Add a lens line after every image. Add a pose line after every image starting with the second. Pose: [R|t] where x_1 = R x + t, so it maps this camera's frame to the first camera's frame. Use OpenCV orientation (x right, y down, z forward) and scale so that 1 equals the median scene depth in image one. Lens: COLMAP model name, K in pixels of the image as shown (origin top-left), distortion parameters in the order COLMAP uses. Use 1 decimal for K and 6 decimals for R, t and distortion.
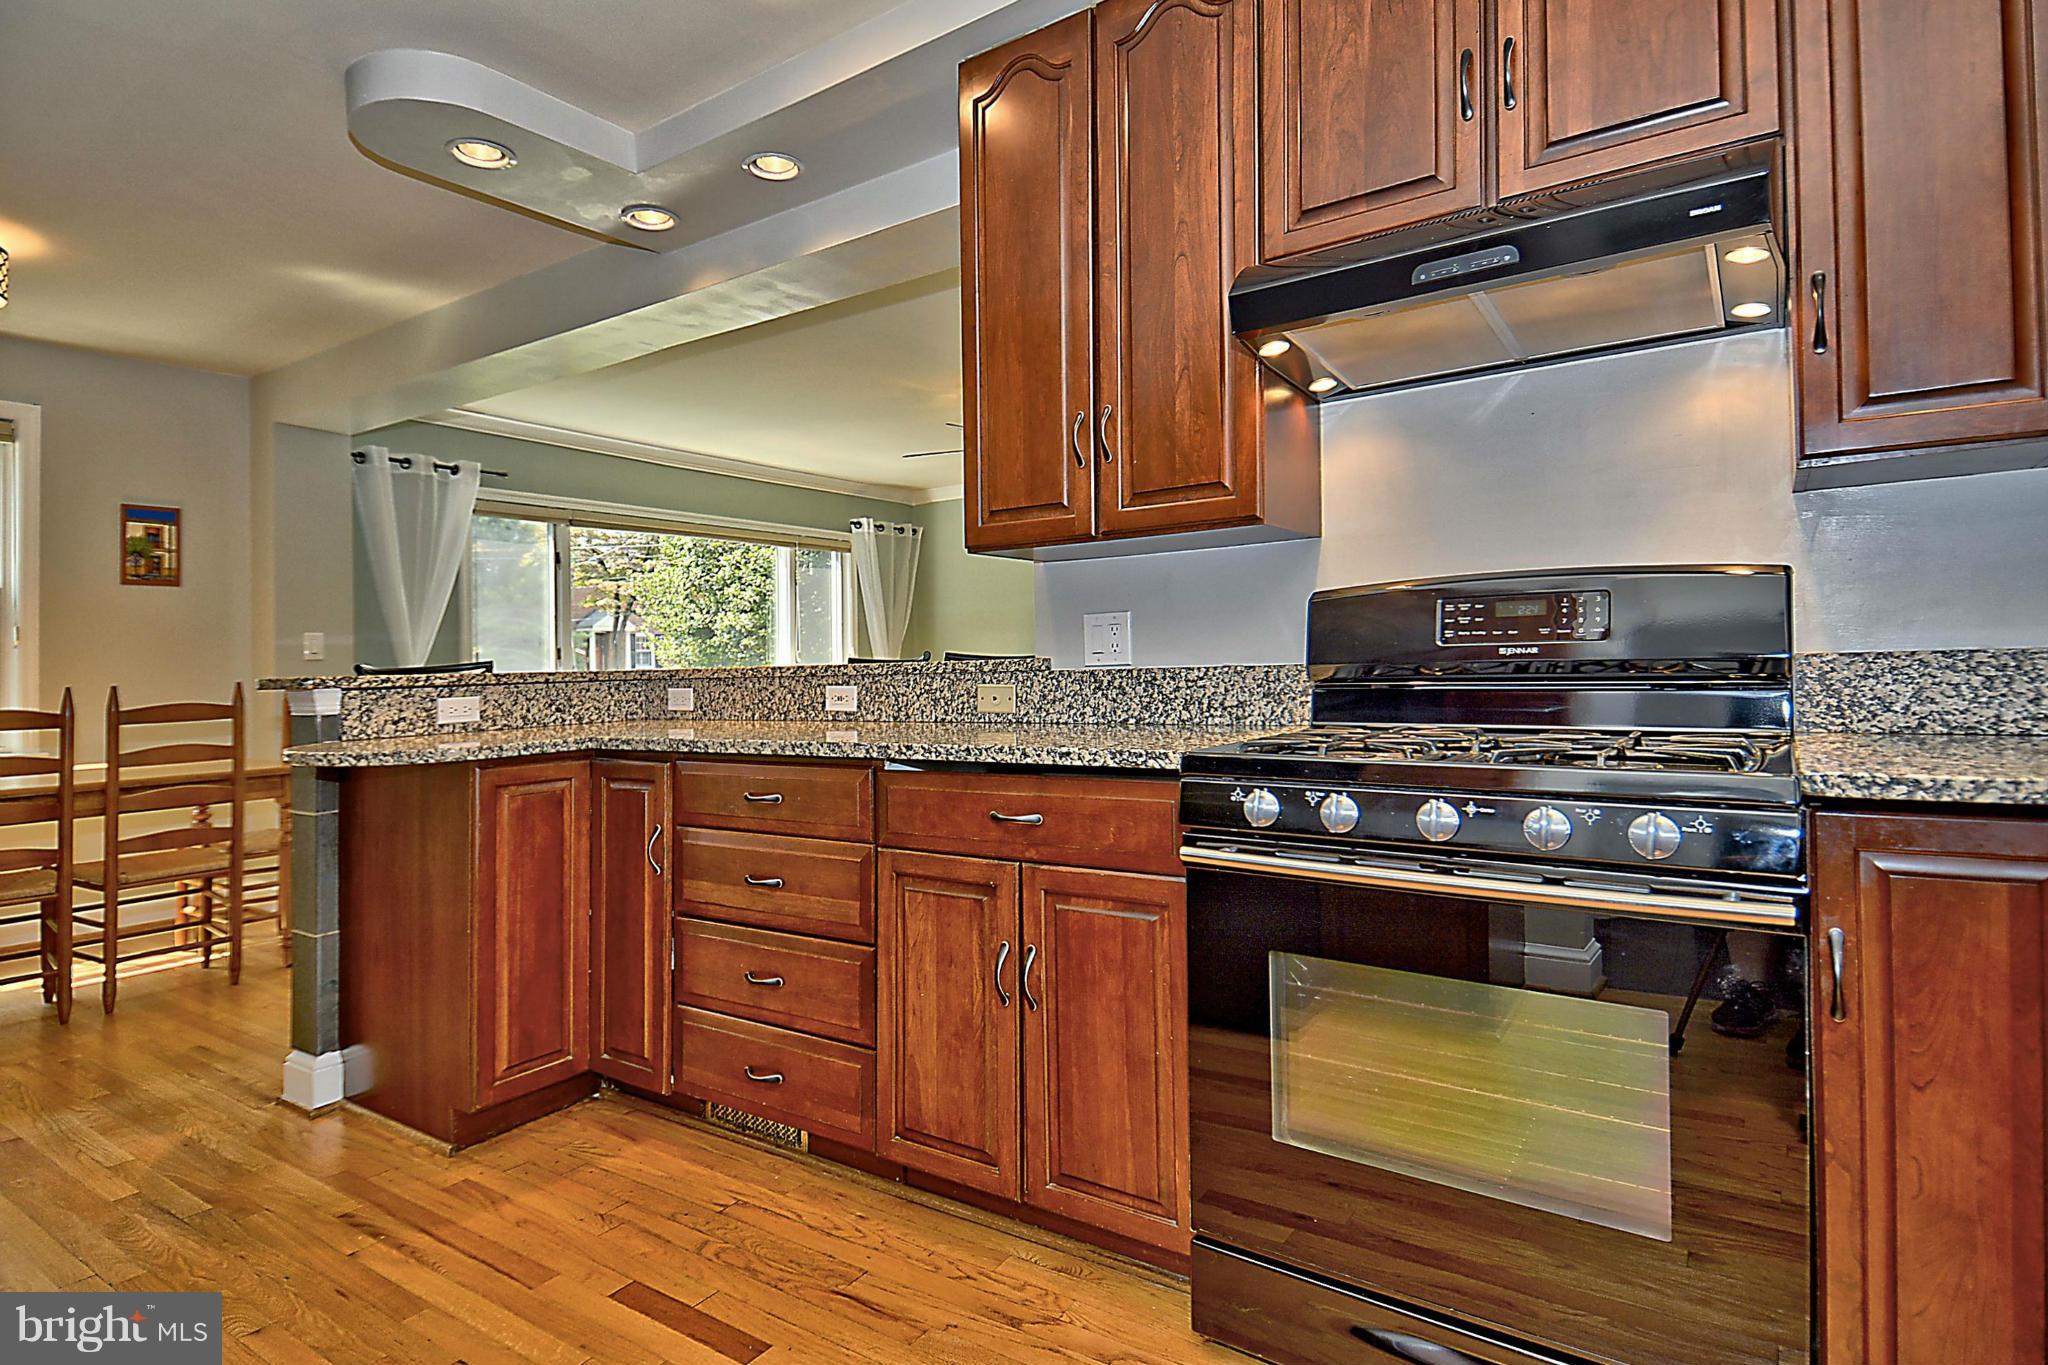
lens RADIAL K [[1132.5, 0, 1059.7], [0, 1132.5, 655.4], [0, 0, 1]] dist [0.006369, -0.000651]
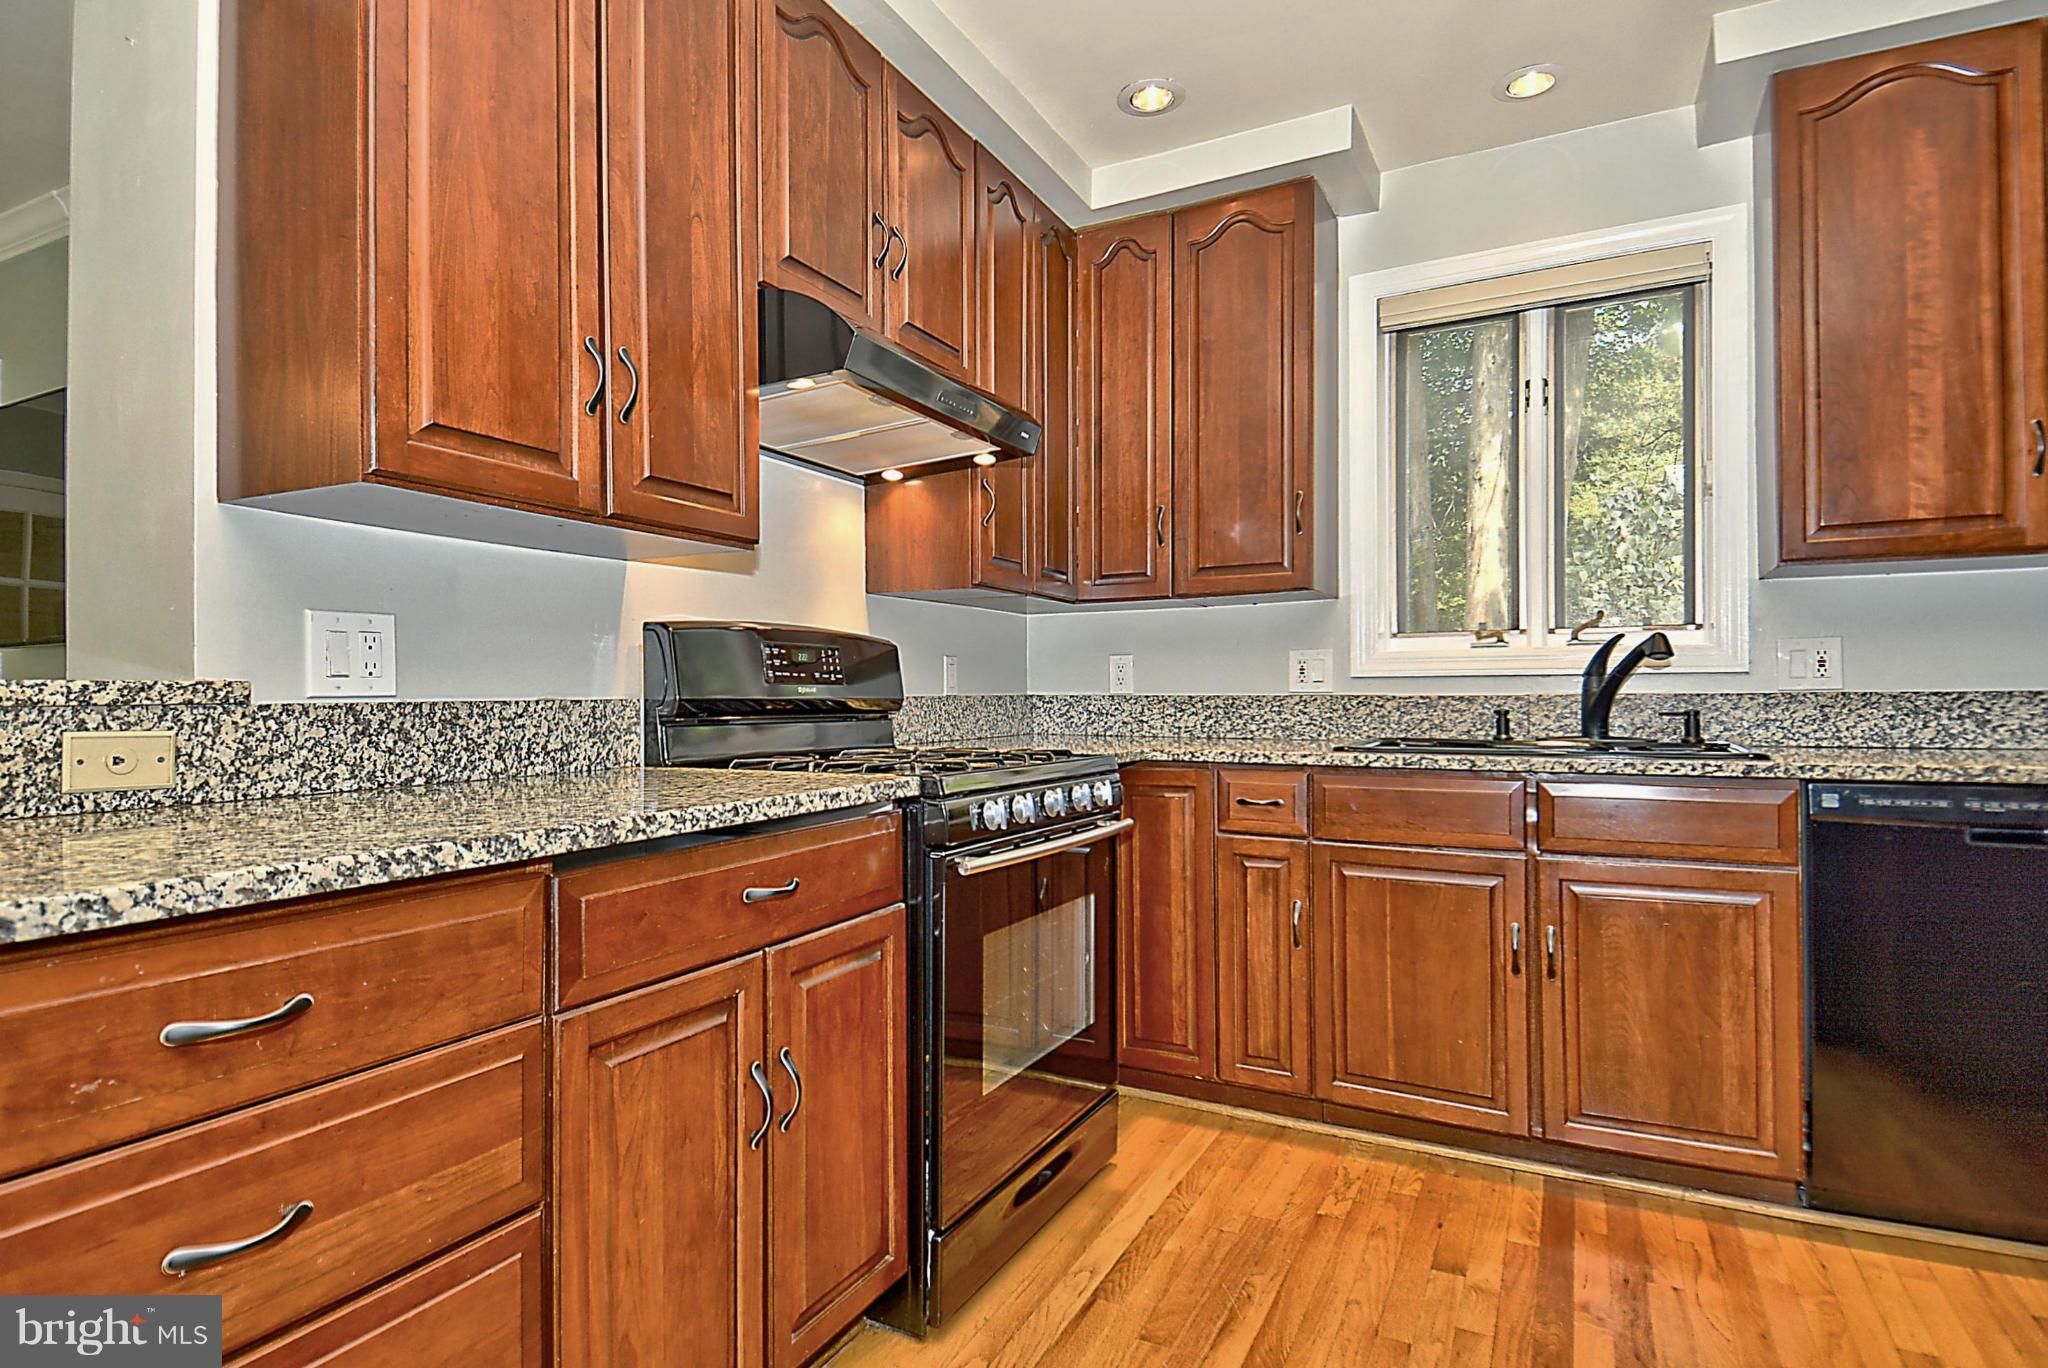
lens RADIAL K [[1068.9, 0, 1016.4], [0, 1068.9, 714.5], [0, 0, 1]] dist [0.039418, -0.001732]
pose [[-0.128693, 0.007204, 0.991658, -0.638480], [0.002989, 0.999972, -0.006876, 0.025445], [-0.991680, 0.002079, -0.128711, 0.764473]]
